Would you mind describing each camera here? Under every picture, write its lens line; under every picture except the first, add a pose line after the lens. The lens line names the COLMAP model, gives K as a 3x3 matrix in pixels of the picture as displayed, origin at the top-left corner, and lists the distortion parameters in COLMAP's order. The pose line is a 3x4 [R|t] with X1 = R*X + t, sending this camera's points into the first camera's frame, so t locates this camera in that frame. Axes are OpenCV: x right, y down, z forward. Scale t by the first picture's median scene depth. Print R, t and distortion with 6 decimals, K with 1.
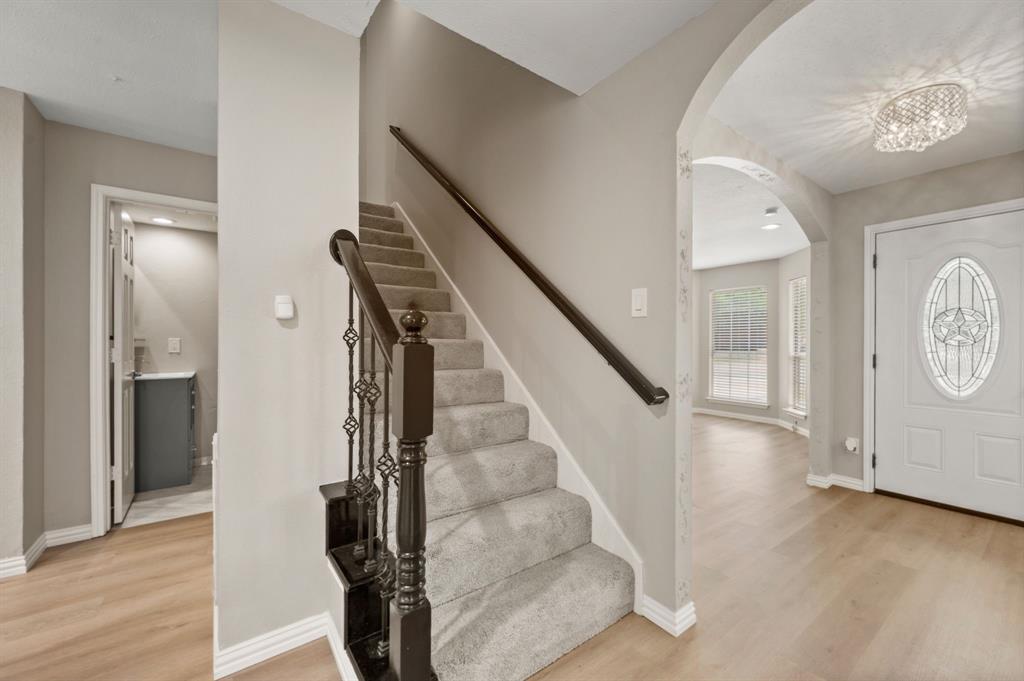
lens RADIAL K [[408.7, 0, 521.0], [0, 408.7, 343.5], [0, 0, 1]] dist [-0.003488, 0.000047]
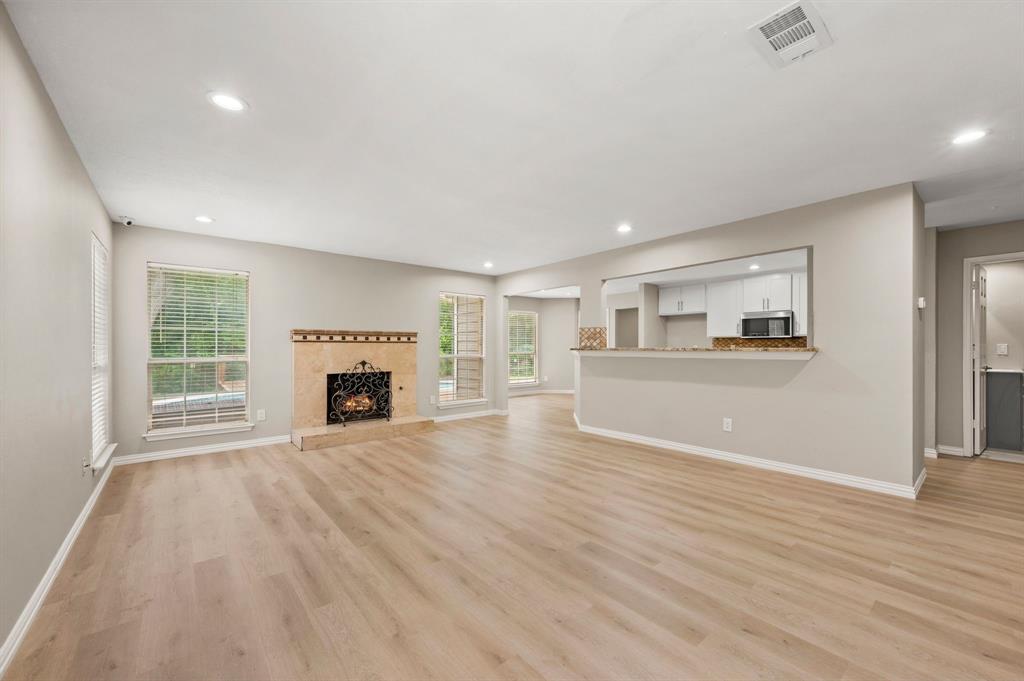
lens RADIAL K [[404.8, 0, 514.0], [0, 404.8, 346.9], [0, 0, 1]] dist [0.002272, -0.001375]
pose [[0.051218, -0.003669, -0.998681, 0.464385], [-0.006212, 0.999973, -0.003992, 0.015323], [0.998668, 0.006409, 0.051194, -0.800922]]
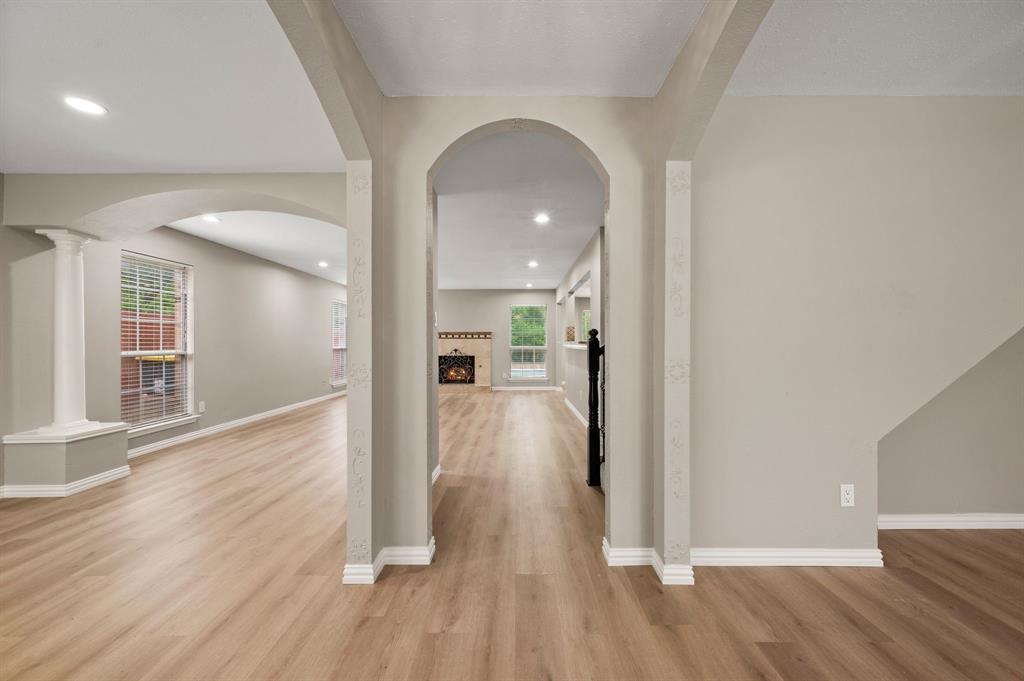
lens RADIAL K [[404.8, 0, 514.5], [0, 404.8, 339.1], [0, 0, 1]] dist [0.002272, -0.001375]
pose [[-0.601868, -0.005454, -0.798577, 0.865624], [-0.005012, 0.999983, -0.003053, 0.005544], [0.798580, 0.002165, -0.601885, 0.806301]]
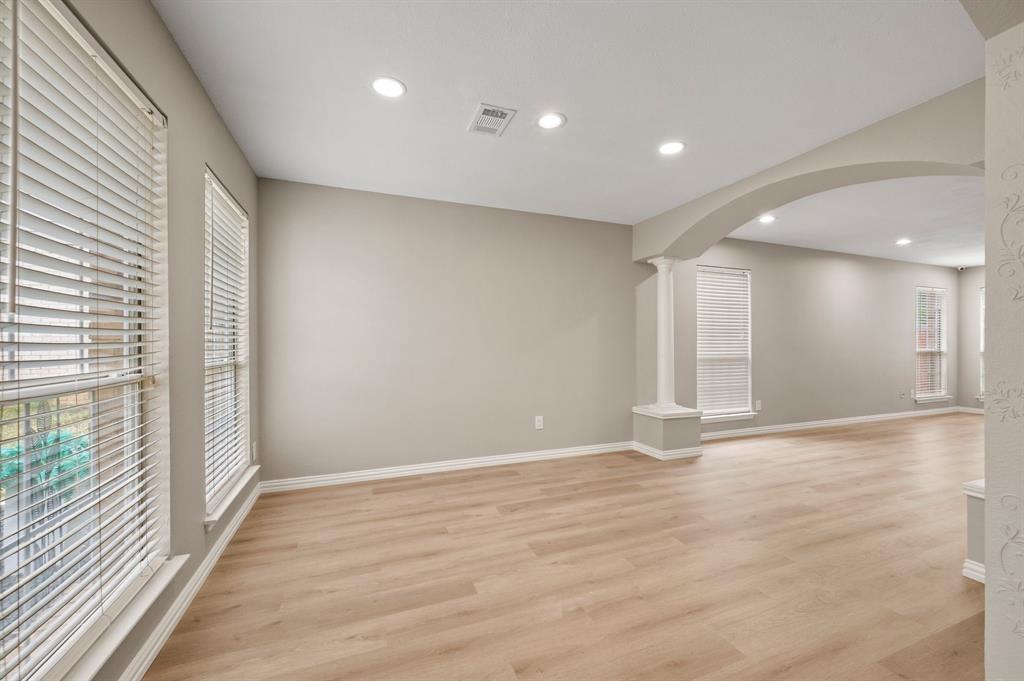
lens RADIAL K [[404.8, 0, 520.9], [0, 404.8, 339.8], [0, 0, 1]] dist [0.002272, -0.001375]
pose [[-0.966119, -0.003113, 0.258077, 0.840656], [-0.002419, 0.999993, 0.003006, 0.005401], [-0.258084, 0.002280, -0.966120, 0.703677]]
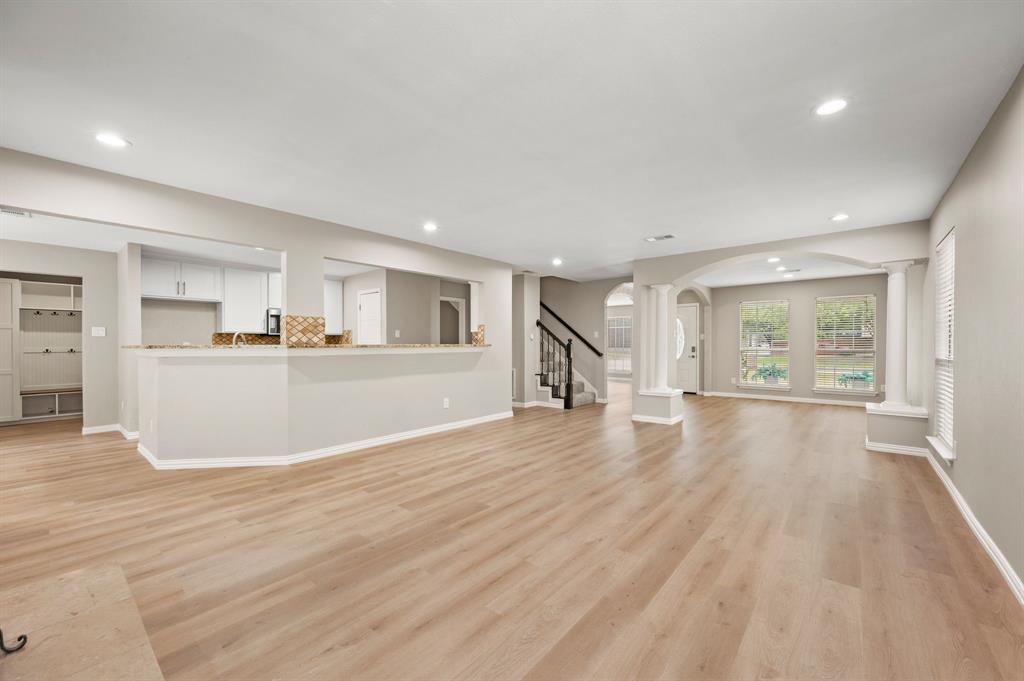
lens RADIAL K [[404.8, 0, 521.0], [0, 404.8, 348.1], [0, 0, 1]] dist [0.002272, -0.001375]
pose [[0.971475, -0.005196, 0.237086, -0.880916], [0.004949, 0.999986, 0.001638, 0.022711], [-0.237091, -0.000418, 0.971487, -1.769612]]
